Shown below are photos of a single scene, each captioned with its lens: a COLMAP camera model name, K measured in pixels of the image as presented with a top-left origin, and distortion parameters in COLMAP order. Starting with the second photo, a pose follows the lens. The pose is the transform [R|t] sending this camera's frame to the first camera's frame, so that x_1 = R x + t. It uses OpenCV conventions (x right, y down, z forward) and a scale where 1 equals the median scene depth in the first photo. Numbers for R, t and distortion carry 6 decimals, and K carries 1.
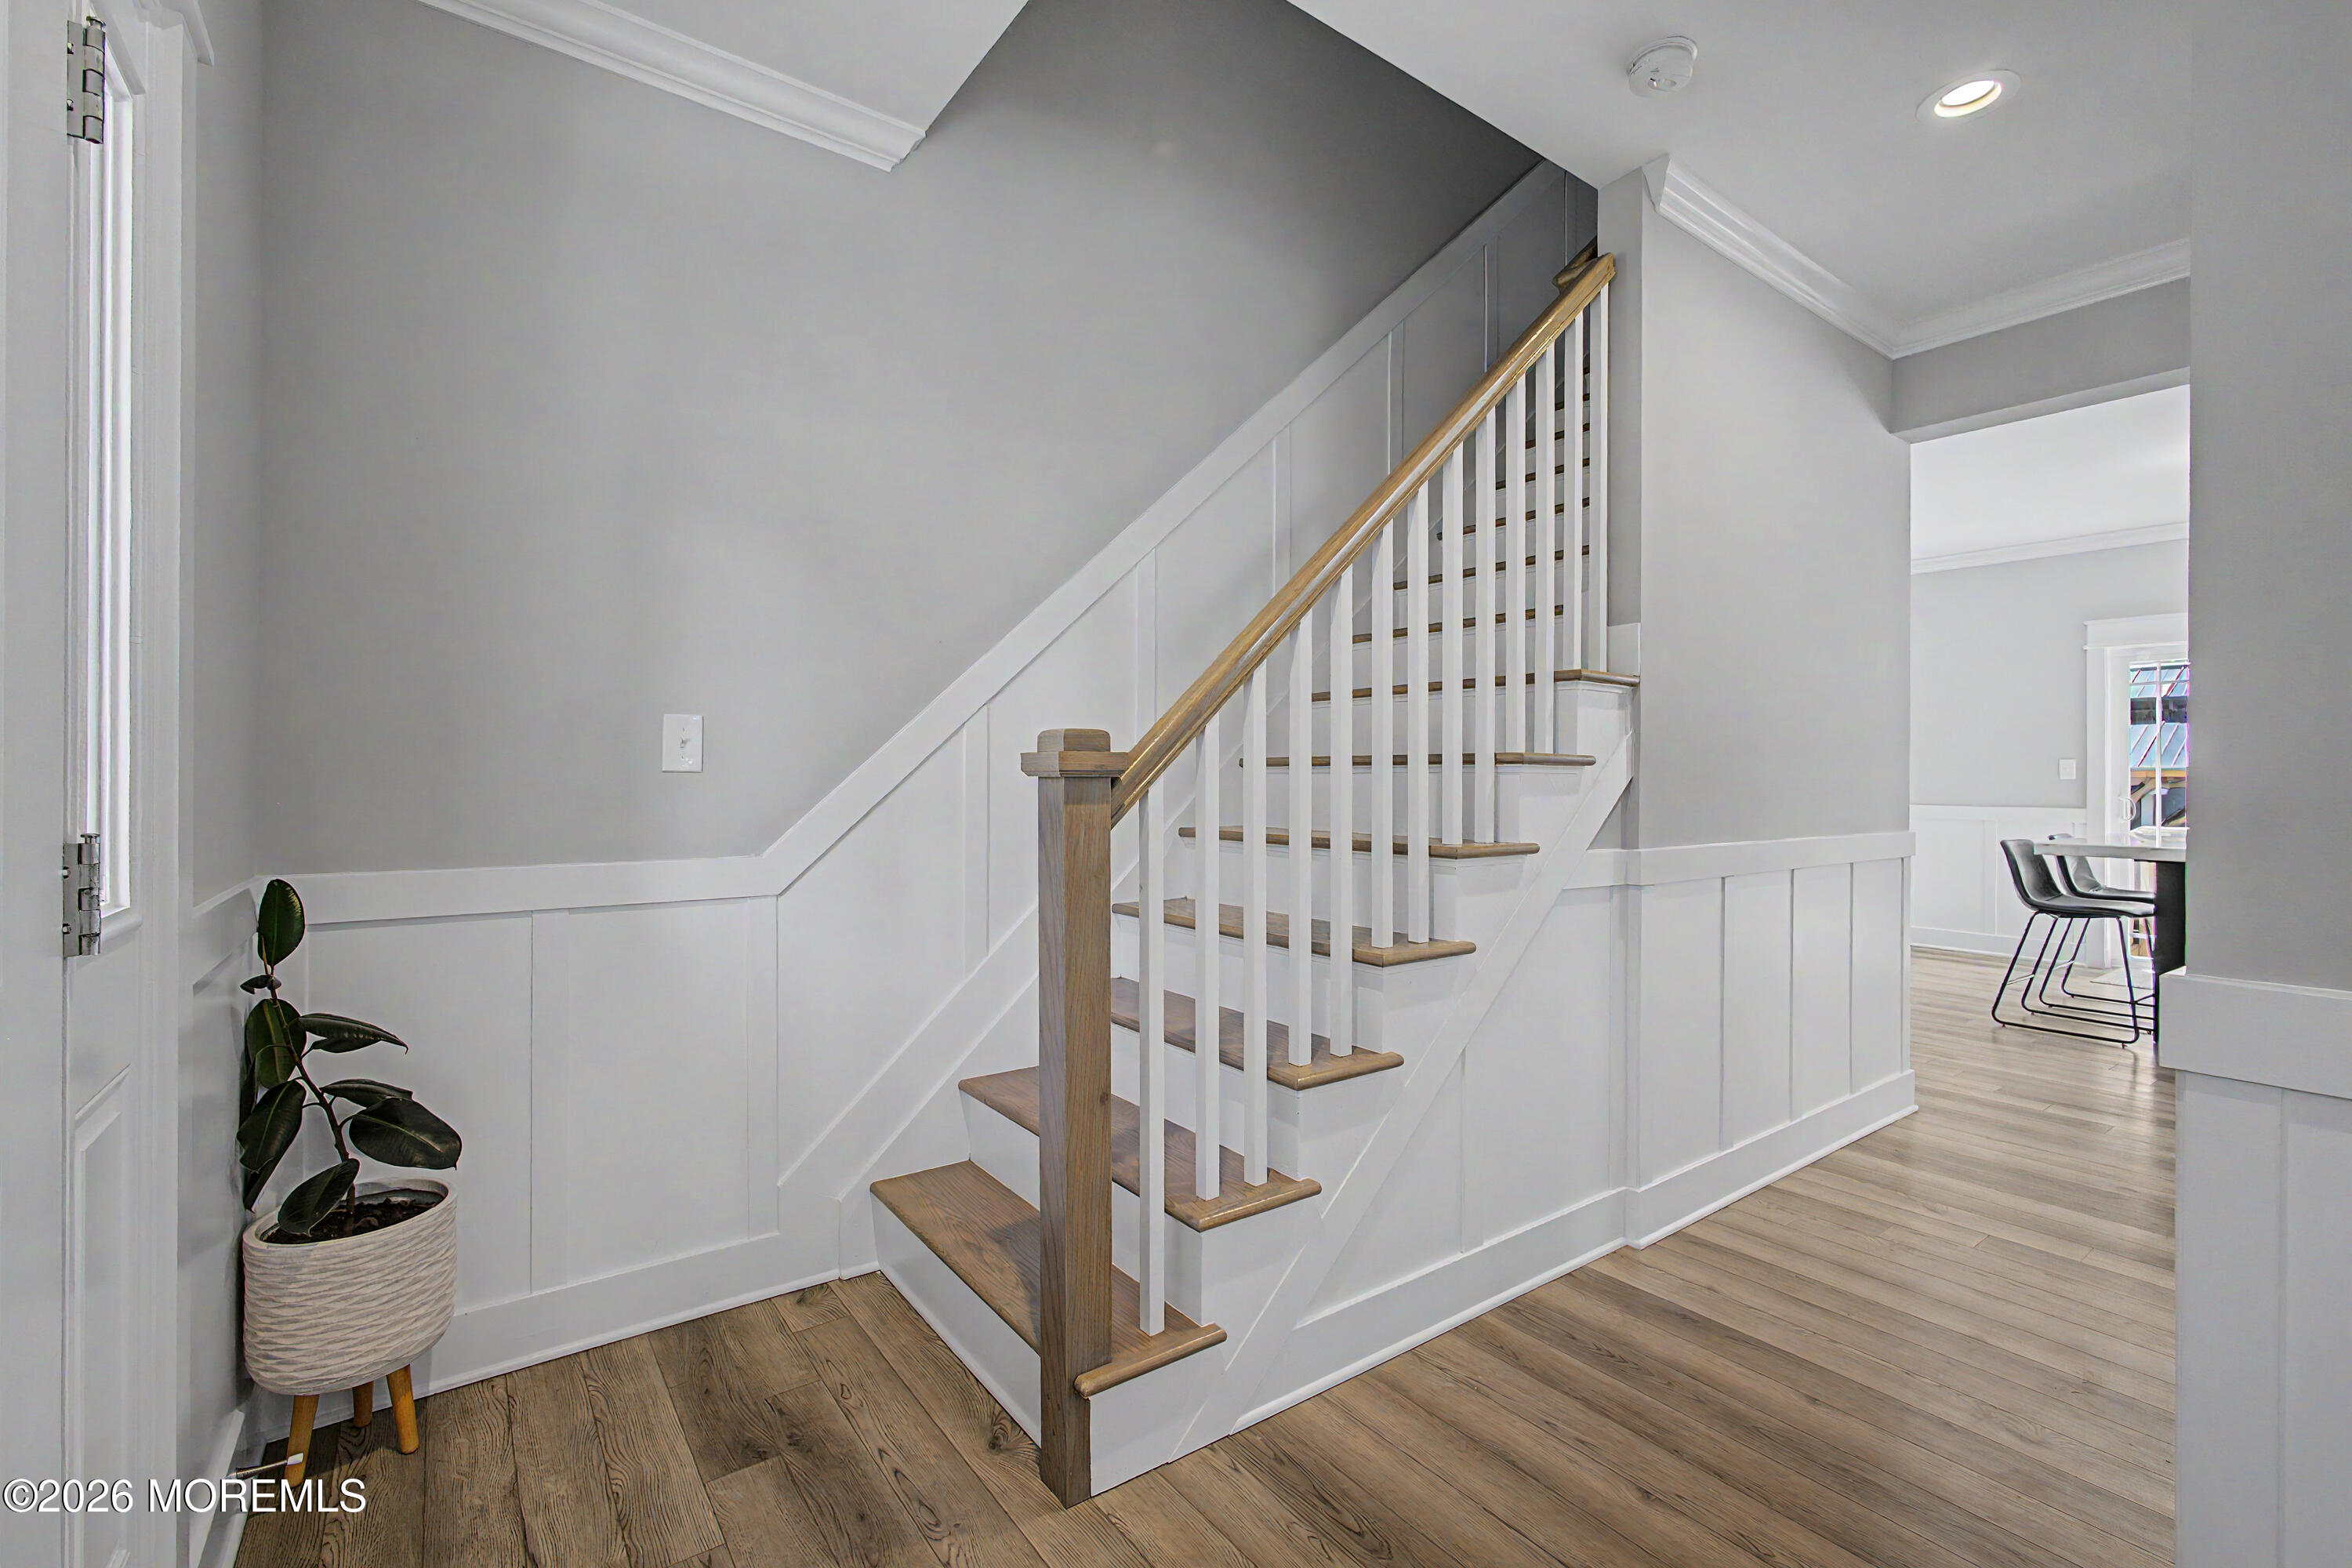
lens RADIAL K [[1022.2, 0, 1176.0], [0, 1022.2, 784.0], [0, 0, 1]] dist [-0.065477, -0.000042]
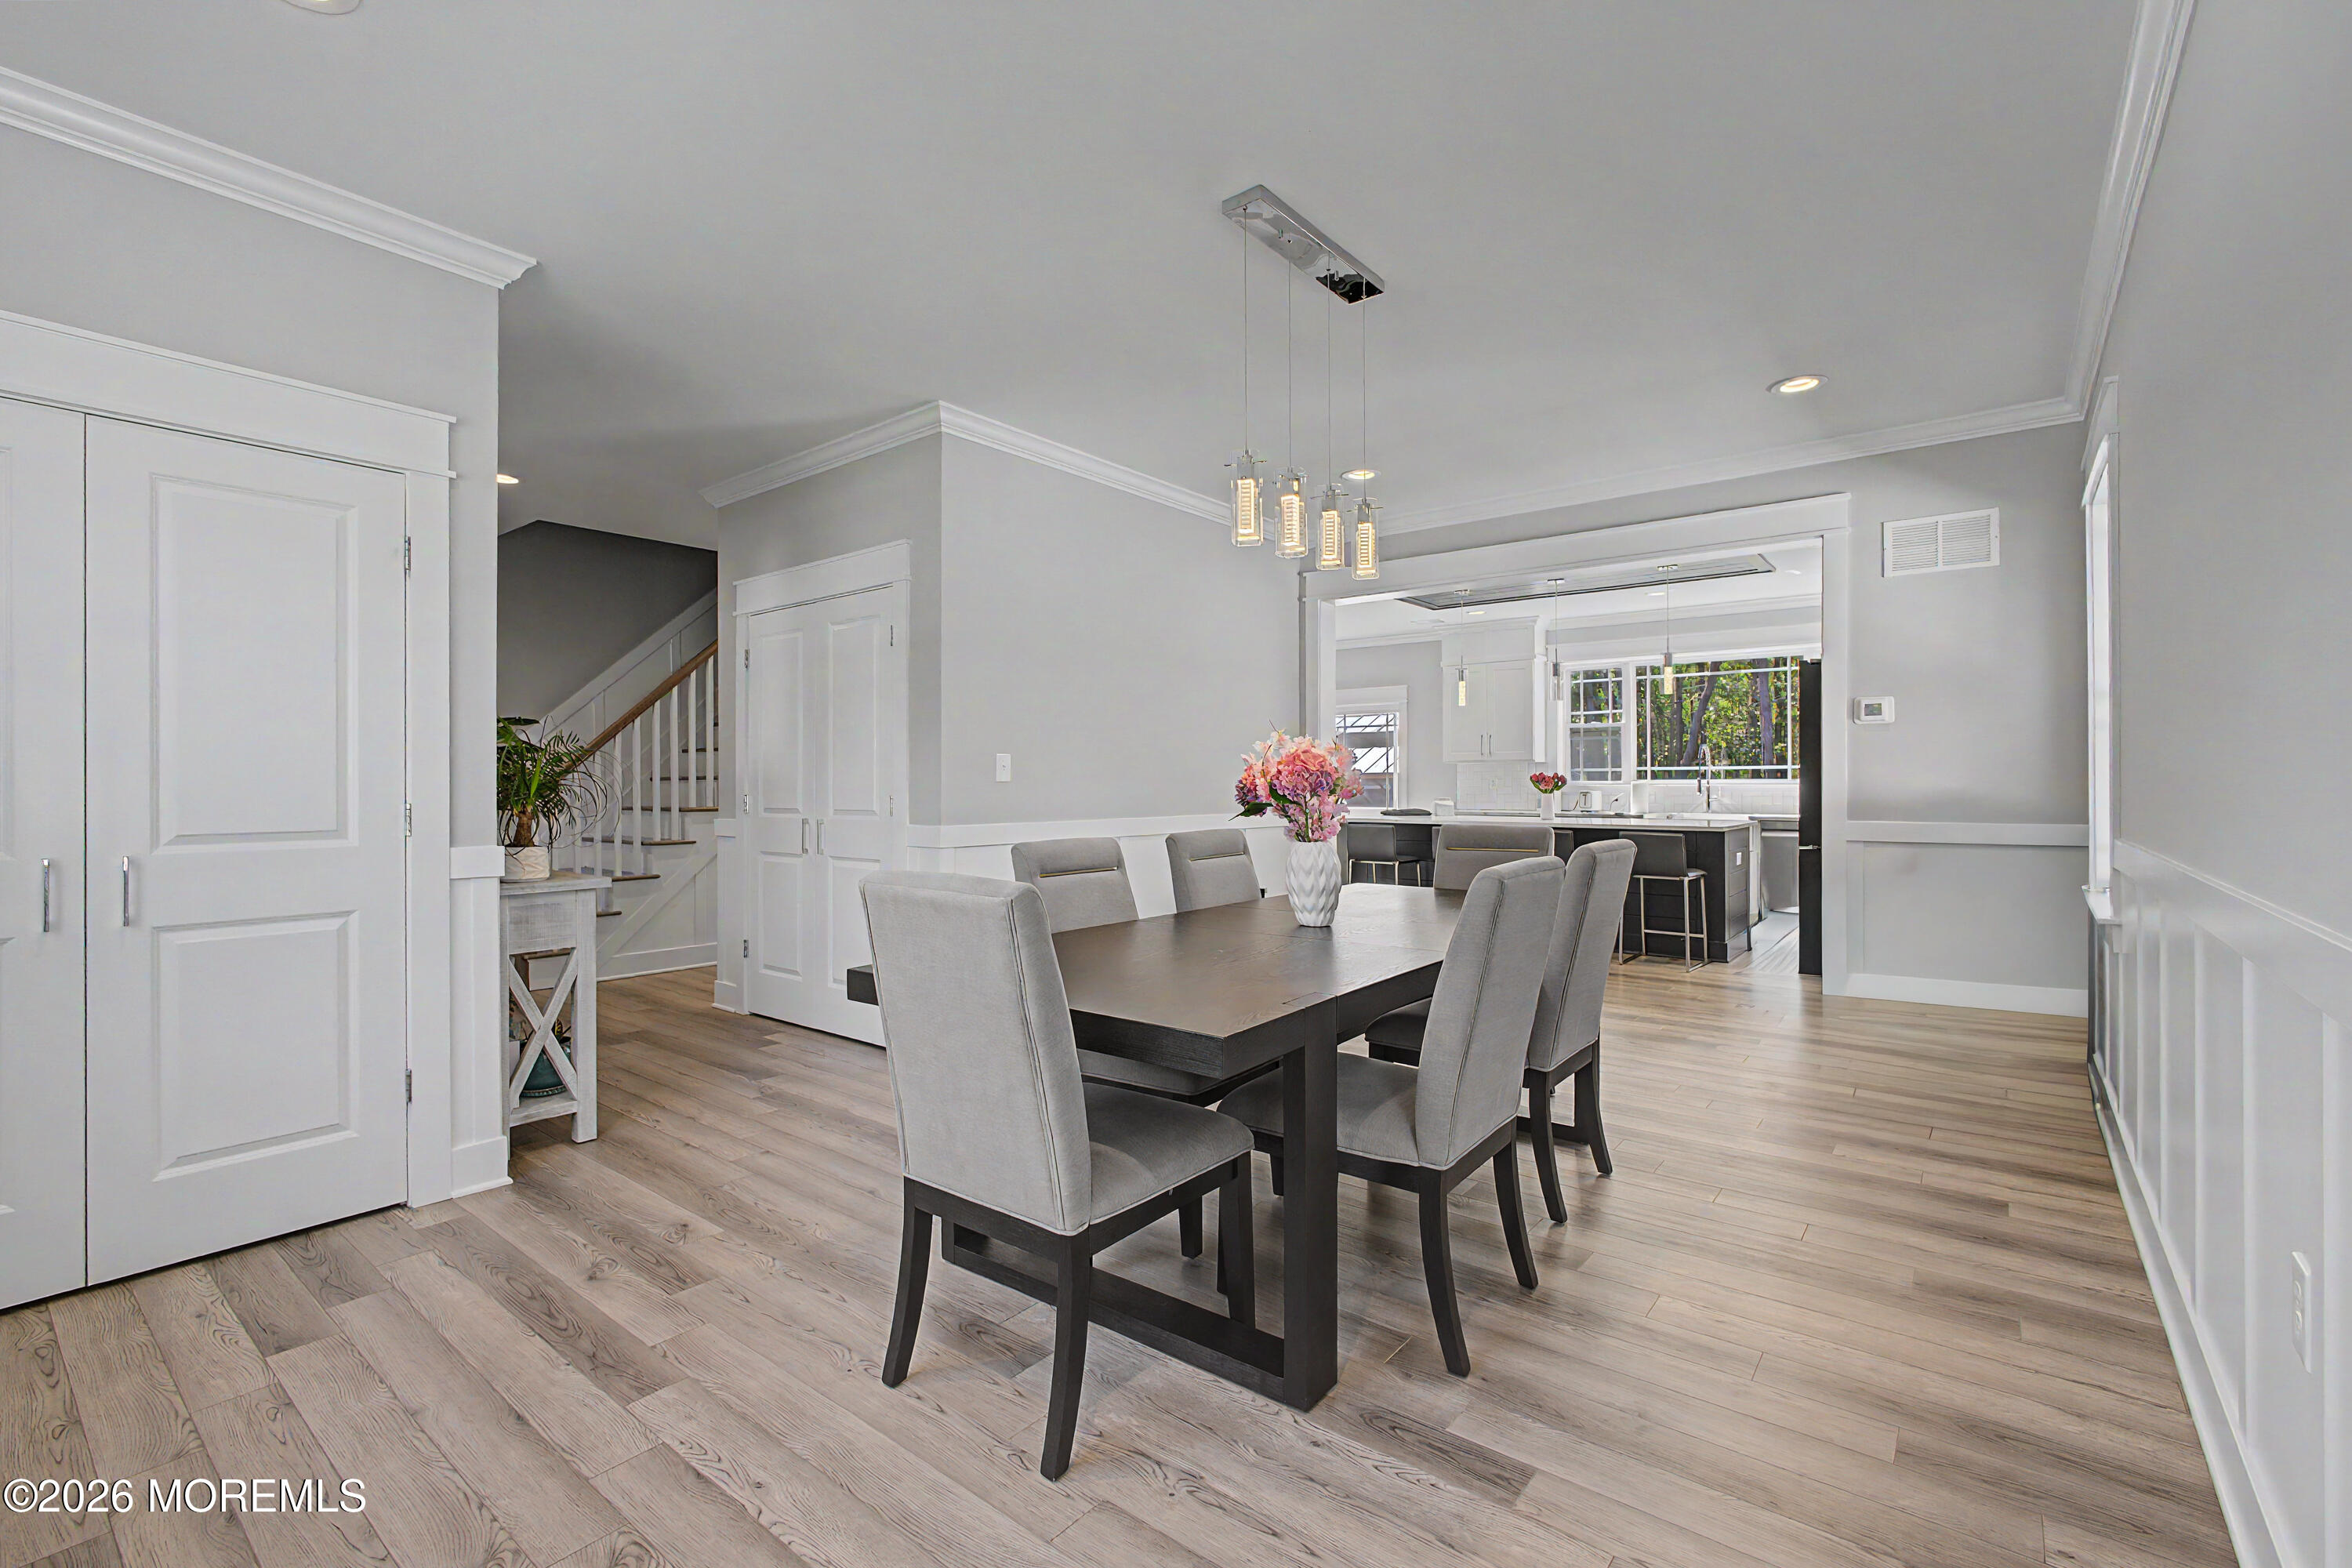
lens RADIAL K [[1056.8, 0, 1176.0], [0, 1056.8, 784.0], [0, 0, 1]] dist [0.024147, -0.000021]
pose [[0.969998, -0.002778, 0.243097, 0.661368], [0.002848, 0.999996, 0.000065, -0.005034], [-0.243096, 0.000629, 0.970002, -1.737110]]
